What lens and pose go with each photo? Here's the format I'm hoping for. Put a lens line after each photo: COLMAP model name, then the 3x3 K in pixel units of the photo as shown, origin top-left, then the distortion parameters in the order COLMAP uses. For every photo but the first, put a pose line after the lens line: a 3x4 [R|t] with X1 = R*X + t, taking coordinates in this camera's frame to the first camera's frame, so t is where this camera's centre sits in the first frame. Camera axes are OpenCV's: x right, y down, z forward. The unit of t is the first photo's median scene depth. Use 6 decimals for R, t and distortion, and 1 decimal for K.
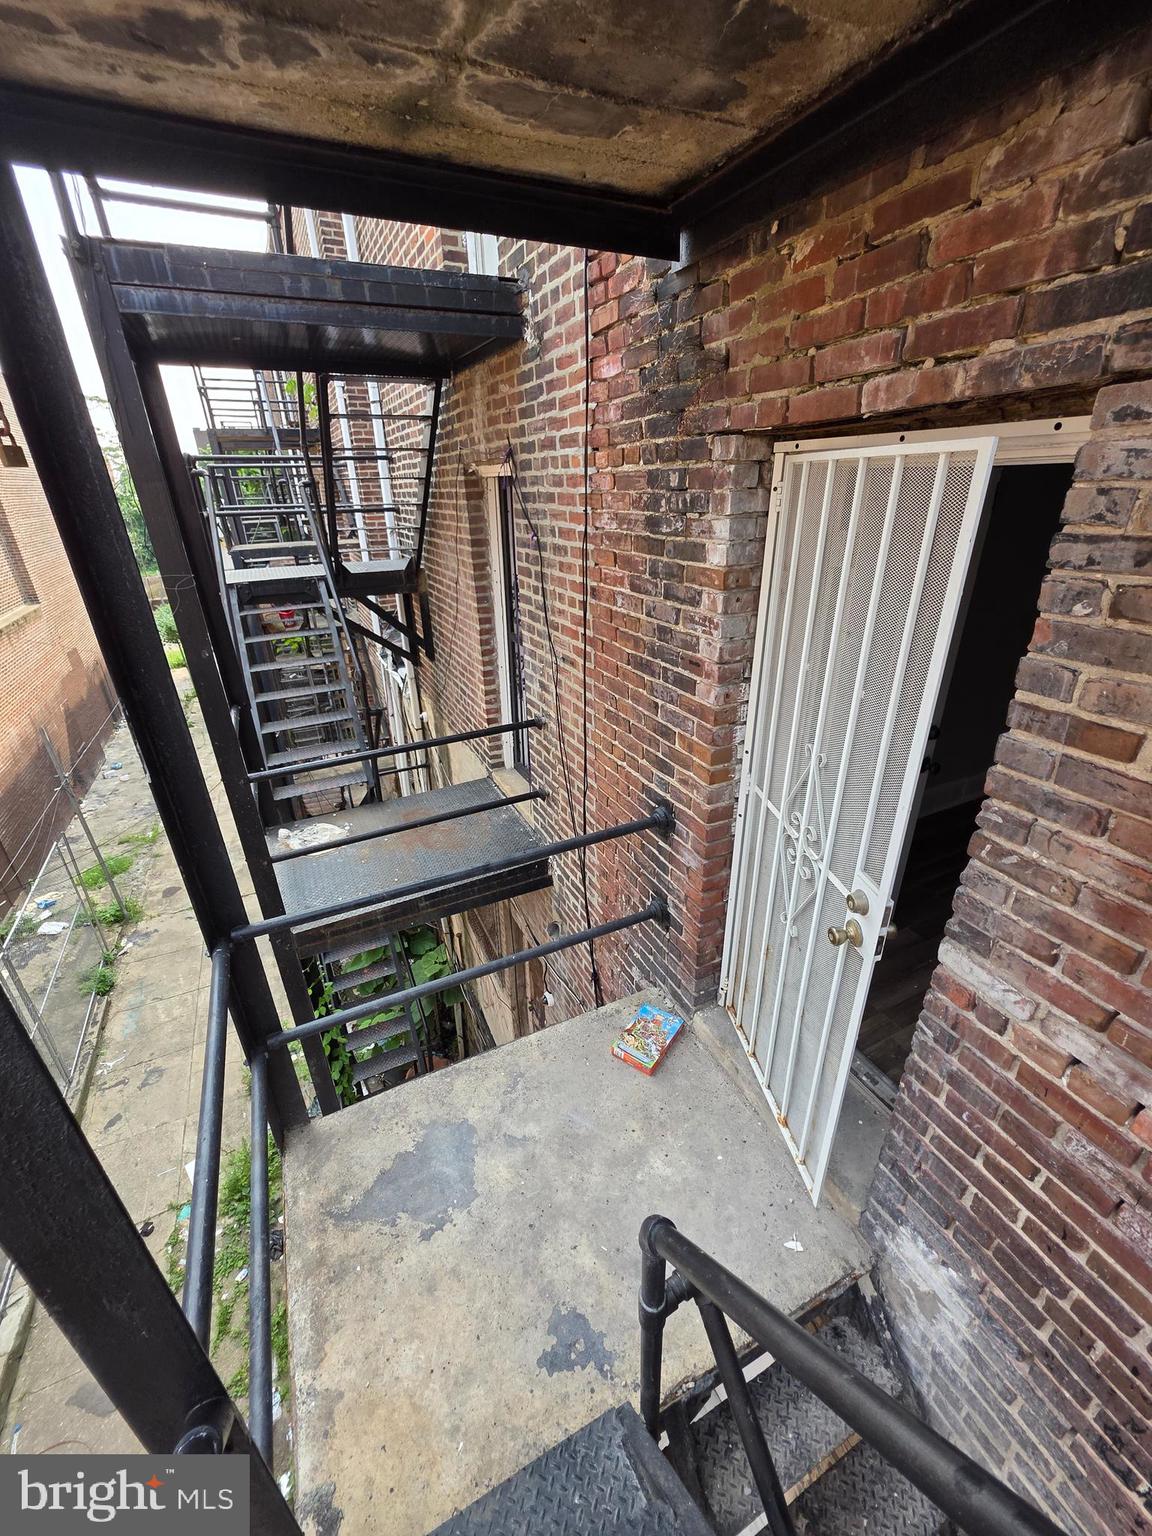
lens RADIAL K [[613.7, 0, 581.9], [0, 613.7, 766.4], [0, 0, 1]] dist [-0.000819, 0.001352]
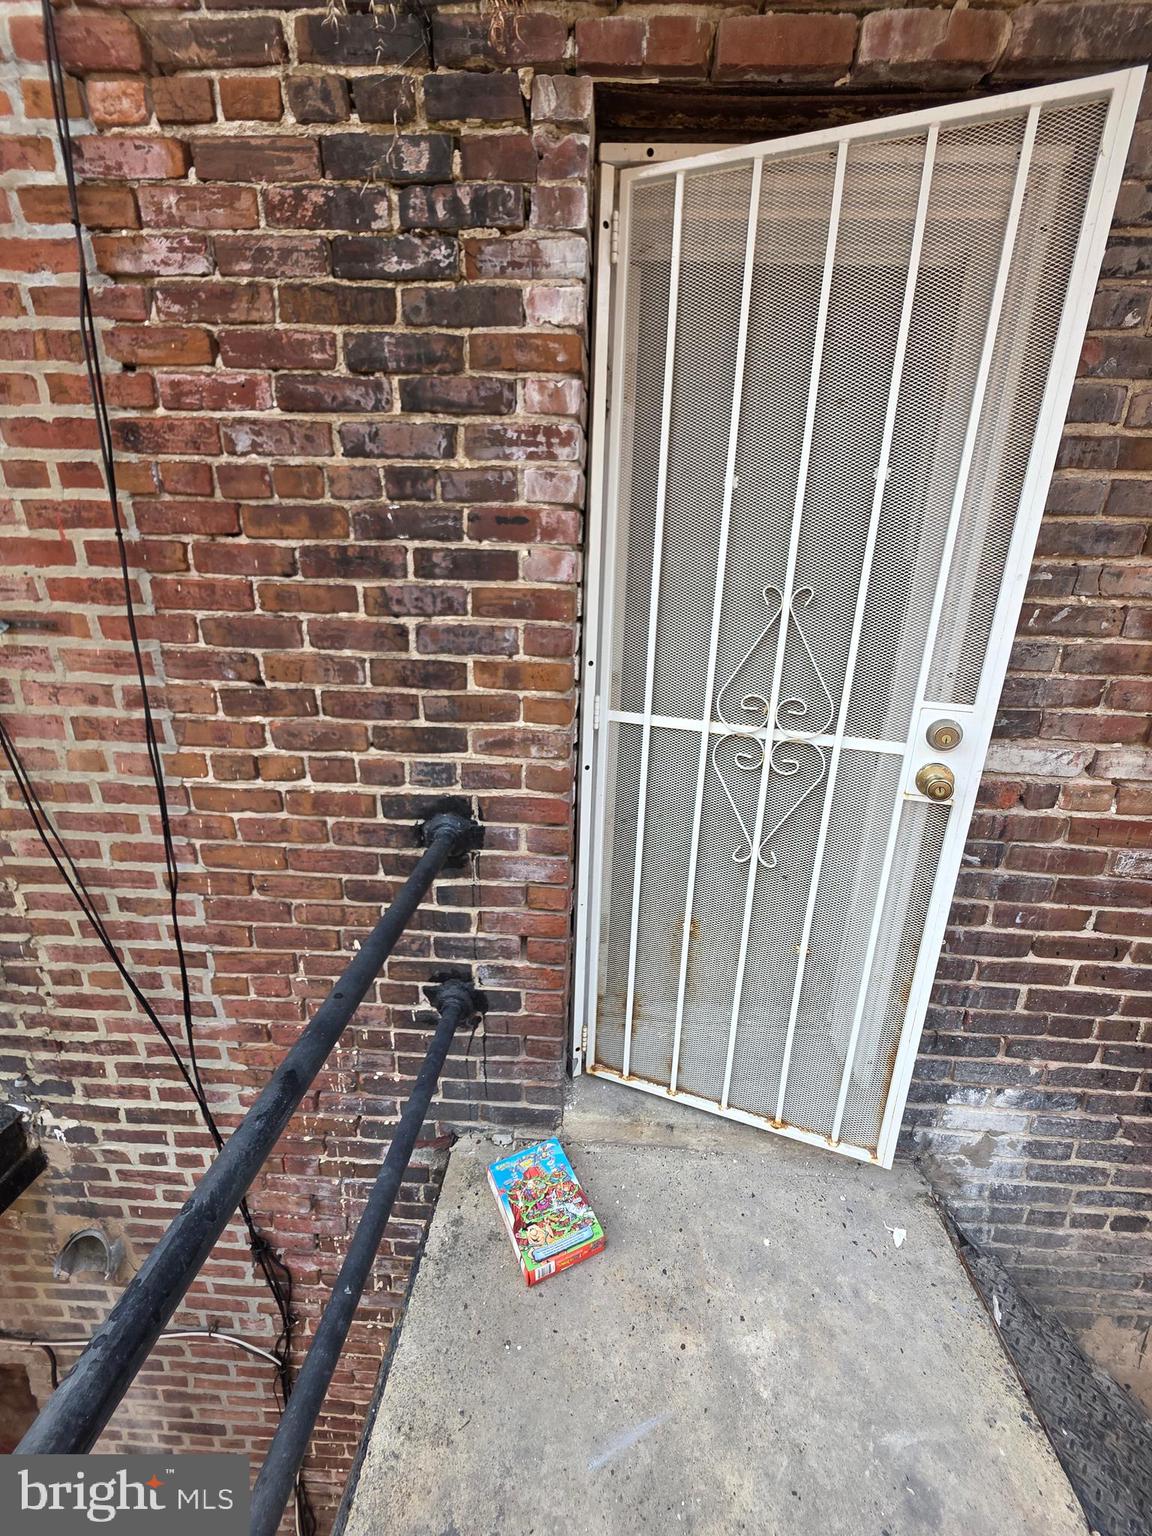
lens RADIAL K [[613.7, 0, 575.4], [0, 613.7, 775.2], [0, 0, 1]] dist [-0.000819, 0.001352]
pose [[0.477559, -0.229339, 0.848140, -0.360691], [0.332288, 0.940775, 0.067288, 0.043917], [-0.813340, 0.249693, 0.525482, 0.754697]]
